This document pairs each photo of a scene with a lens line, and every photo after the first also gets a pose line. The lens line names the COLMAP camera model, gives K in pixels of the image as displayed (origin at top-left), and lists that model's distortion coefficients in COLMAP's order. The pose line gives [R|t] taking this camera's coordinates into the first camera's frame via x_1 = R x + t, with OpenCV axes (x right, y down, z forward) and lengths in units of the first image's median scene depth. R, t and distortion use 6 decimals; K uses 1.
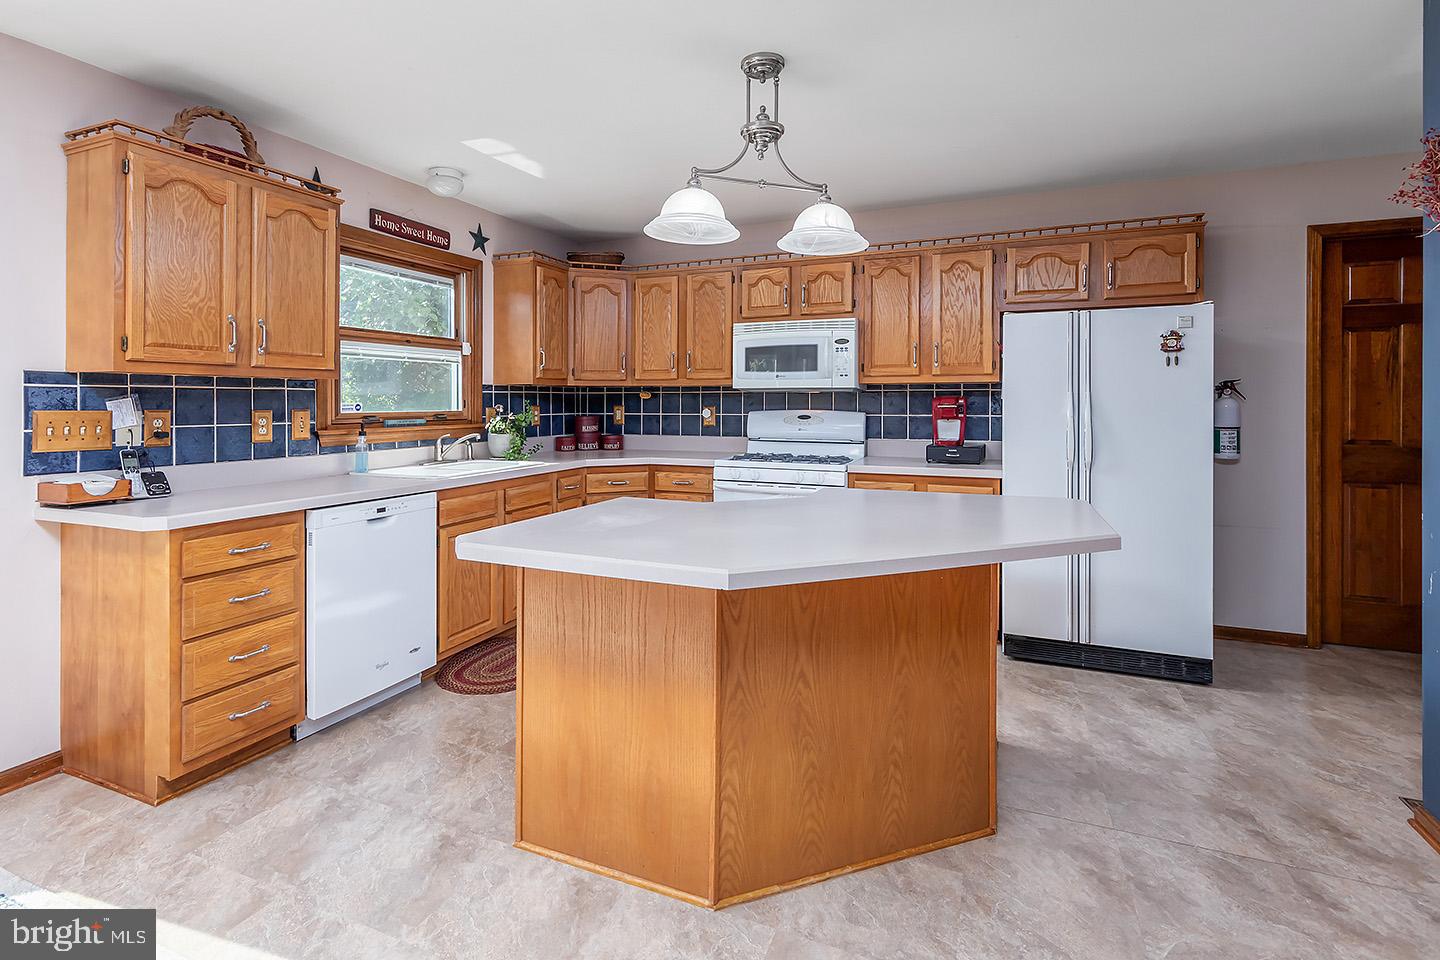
lens RADIAL K [[690.3, 0, 687.2], [0, 690.3, 410.3], [0, 0, 1]] dist [0.012069, 0.000117]
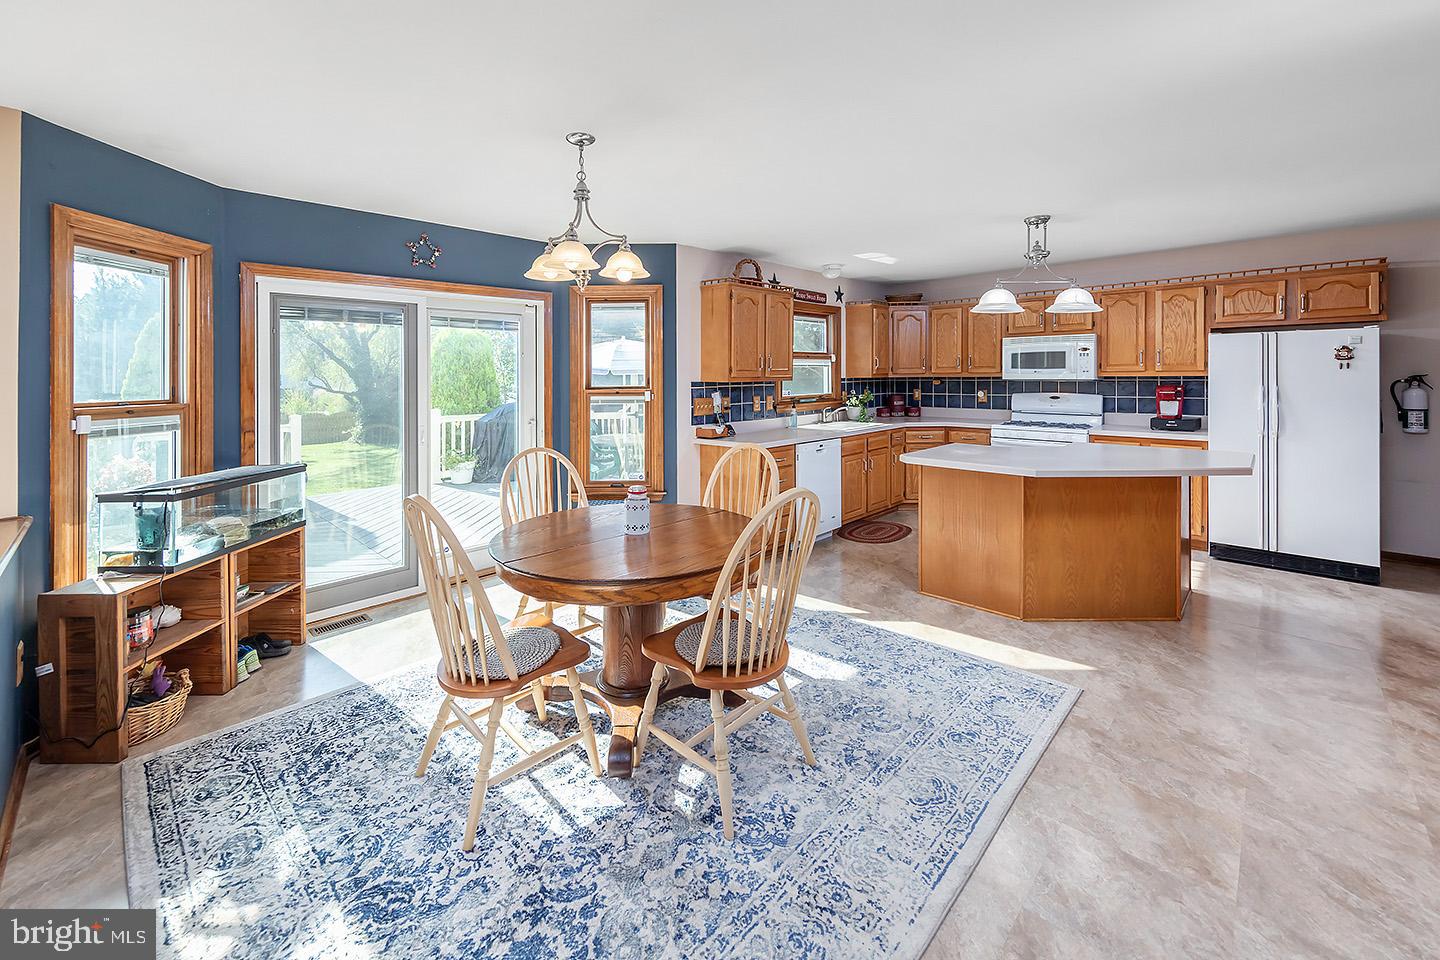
lens RADIAL K [[559.0, 0, 712.3], [0, 559.0, 384.0], [0, 0, 1]] dist [0.007355, -0.000623]
pose [[0.936160, -0.003428, -0.351558, -0.127725], [0.005708, 0.999969, 0.005450, -0.038832], [0.351529, -0.007109, 0.936150, -0.521955]]
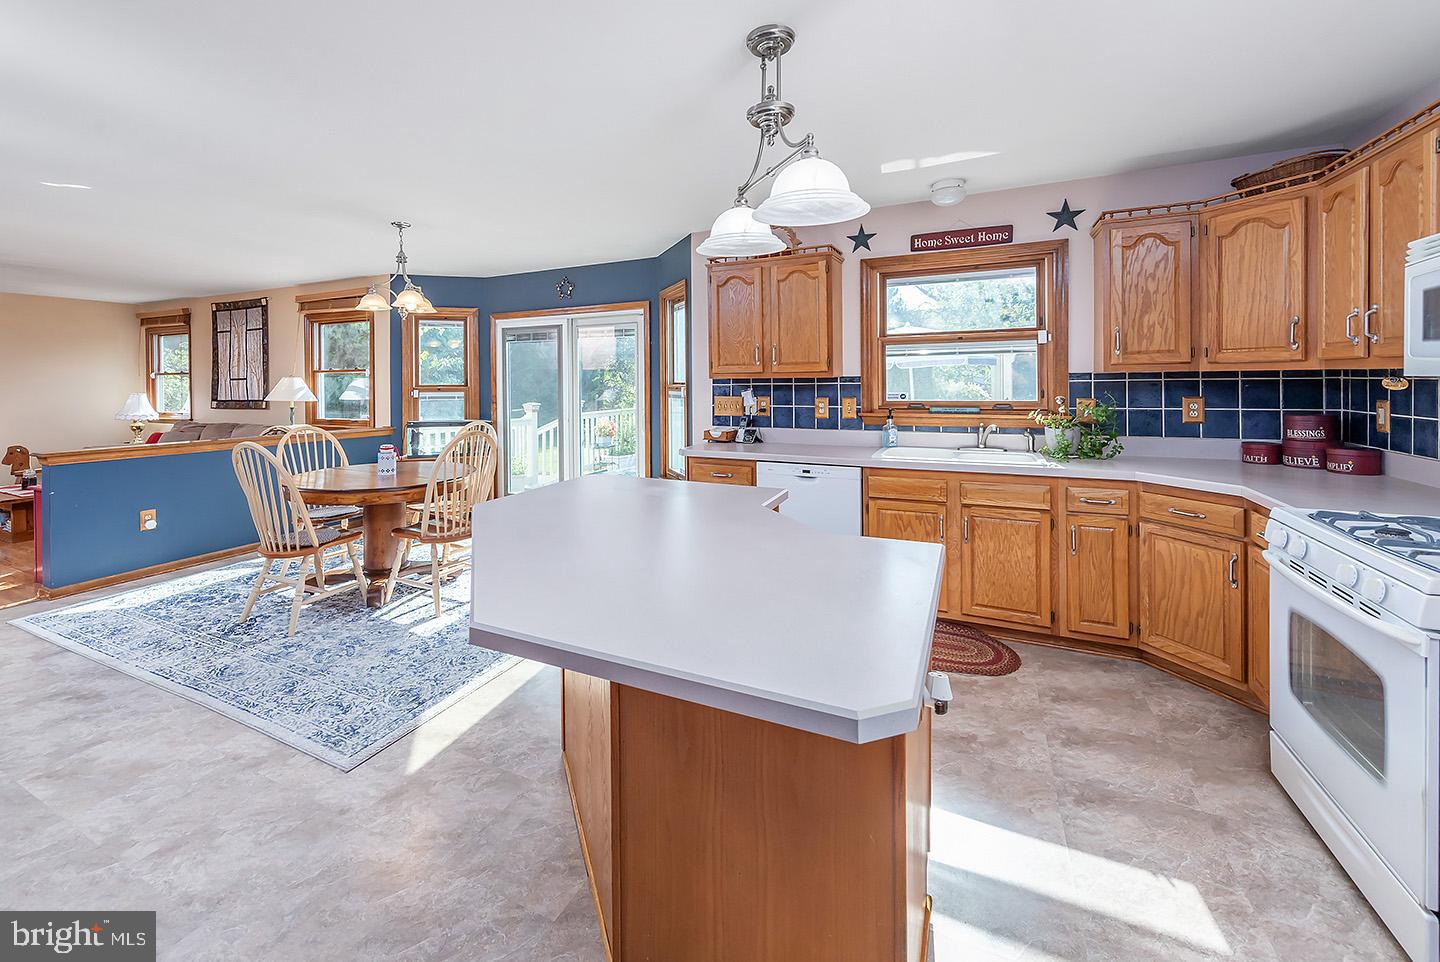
lens RADIAL K [[591.5, 0, 679.3], [0, 591.5, 384.3], [0, 0, 1]] dist [0.001725, 0.000355]
pose [[-0.023324, 0.006674, -0.999706, 0.609716], [-0.002659, 0.999974, 0.006738, -0.032160], [0.999724, 0.002816, -0.023306, 0.609543]]
